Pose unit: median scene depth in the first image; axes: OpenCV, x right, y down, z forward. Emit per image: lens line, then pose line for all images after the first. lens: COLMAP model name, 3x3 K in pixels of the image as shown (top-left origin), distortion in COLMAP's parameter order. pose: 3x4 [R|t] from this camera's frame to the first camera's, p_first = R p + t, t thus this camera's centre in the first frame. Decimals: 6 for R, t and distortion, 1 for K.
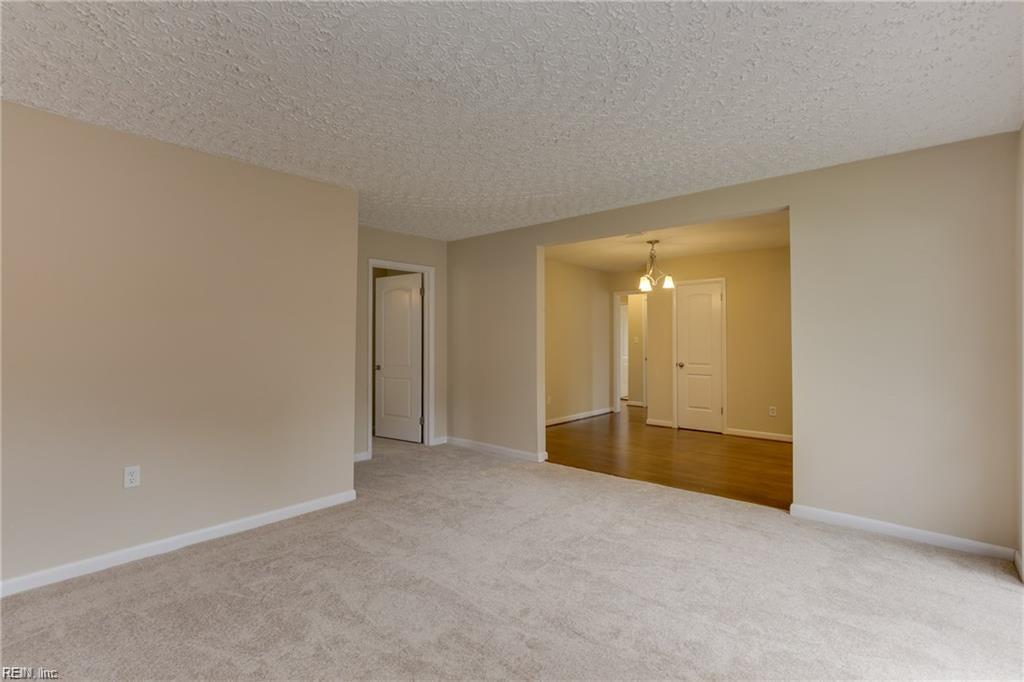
lens RADIAL K [[485.1, 0, 514.8], [0, 485.1, 323.4], [0, 0, 1]] dist [0.000150, 0.000203]
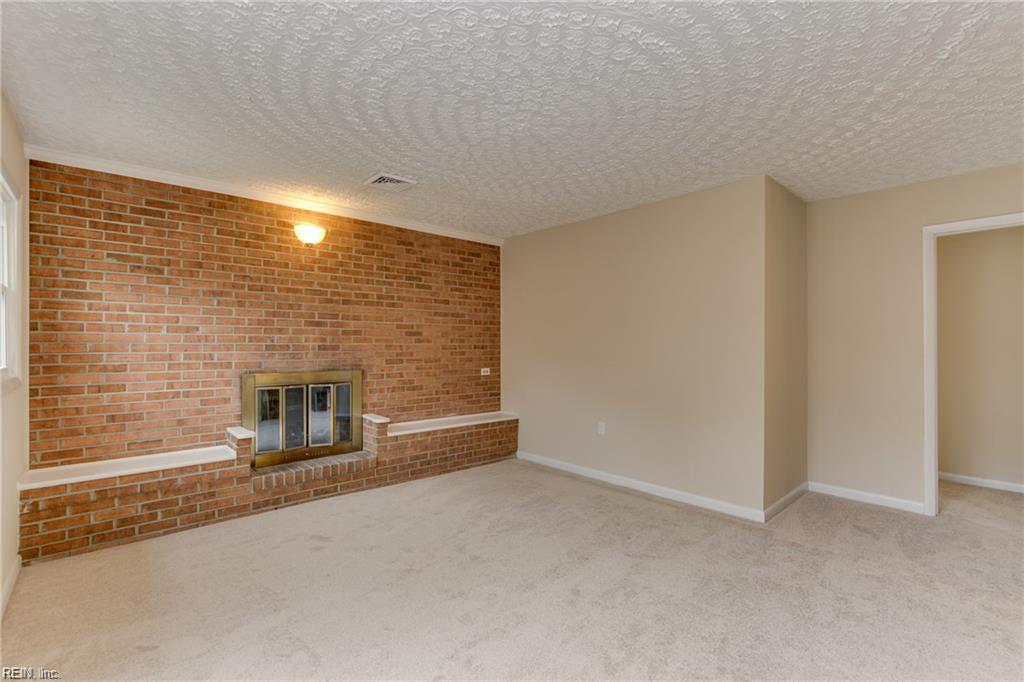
lens RADIAL K [[471.3, 0, 512.0], [0, 471.3, 342.6], [0, 0, 1]] dist [-0.001284, -0.000238]
pose [[-0.119966, -0.001863, -0.992776, 0.590191], [0.031469, 0.999489, -0.005678, 0.022357], [0.992279, -0.031923, -0.119846, 0.660244]]
